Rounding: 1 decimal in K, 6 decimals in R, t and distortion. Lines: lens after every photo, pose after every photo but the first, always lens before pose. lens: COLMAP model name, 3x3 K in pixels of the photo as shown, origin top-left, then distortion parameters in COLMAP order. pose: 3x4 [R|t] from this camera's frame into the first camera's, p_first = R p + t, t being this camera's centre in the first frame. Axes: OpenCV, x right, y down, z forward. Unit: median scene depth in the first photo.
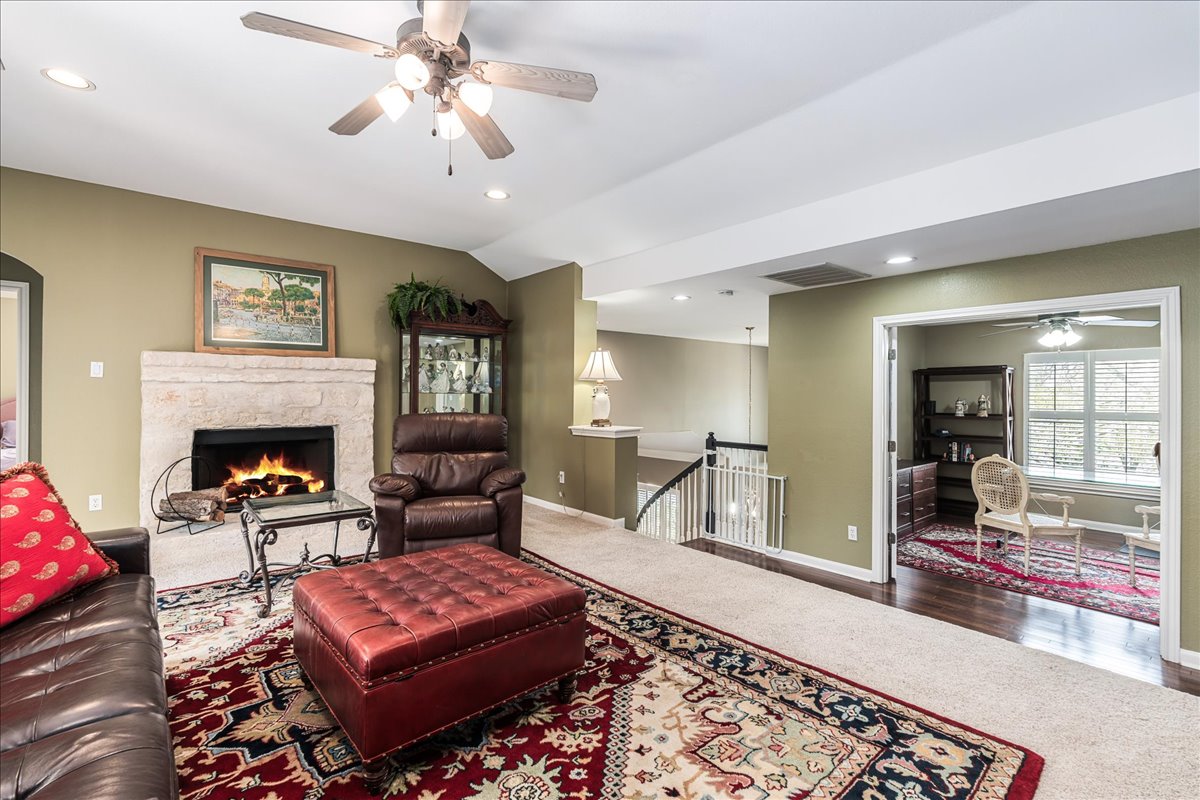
lens RADIAL K [[528.8, 0, 605.9], [0, 528.8, 403.3], [0, 0, 1]] dist [-0.010021, 0.001082]
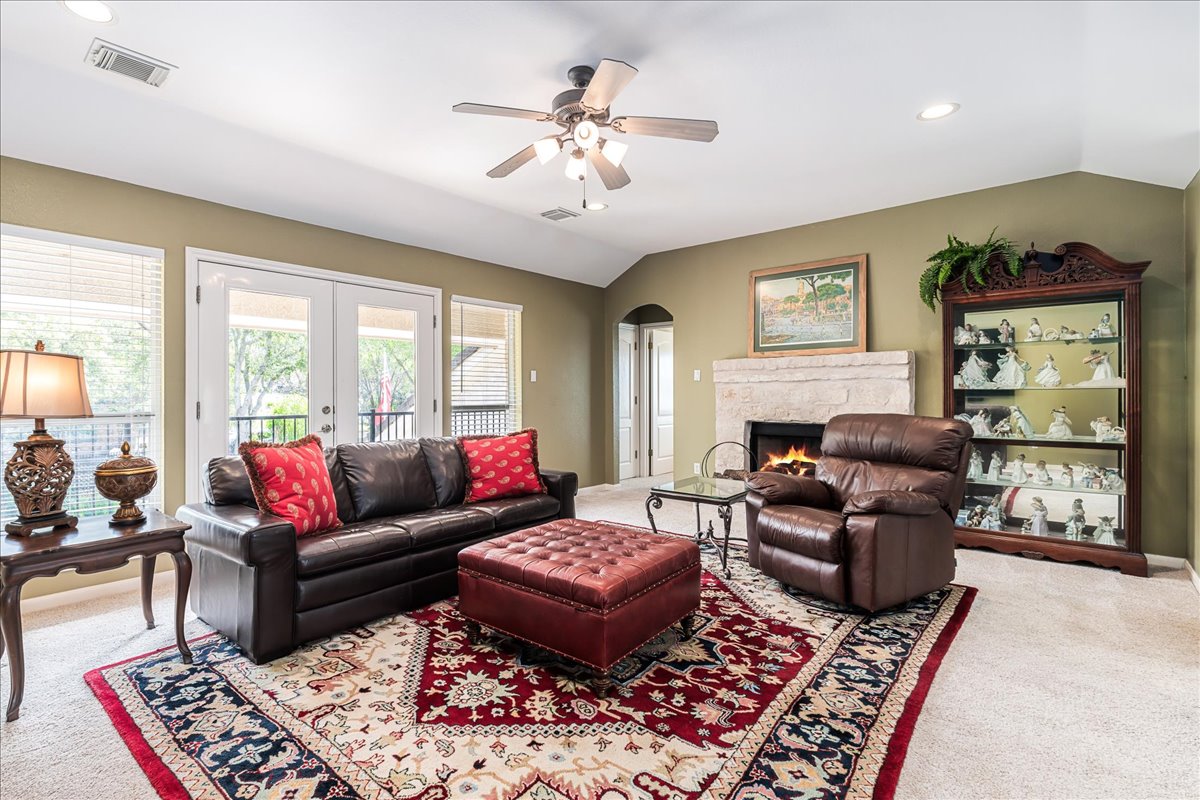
lens RADIAL K [[634.8, 0, 611.2], [0, 634.8, 402.3], [0, 0, 1]] dist [-0.013728, -0.003591]
pose [[0.127718, 0.011942, -0.991739, 0.687799], [-0.012607, 0.999866, 0.010416, -0.005587], [0.991730, 0.011173, 0.127851, 0.528883]]
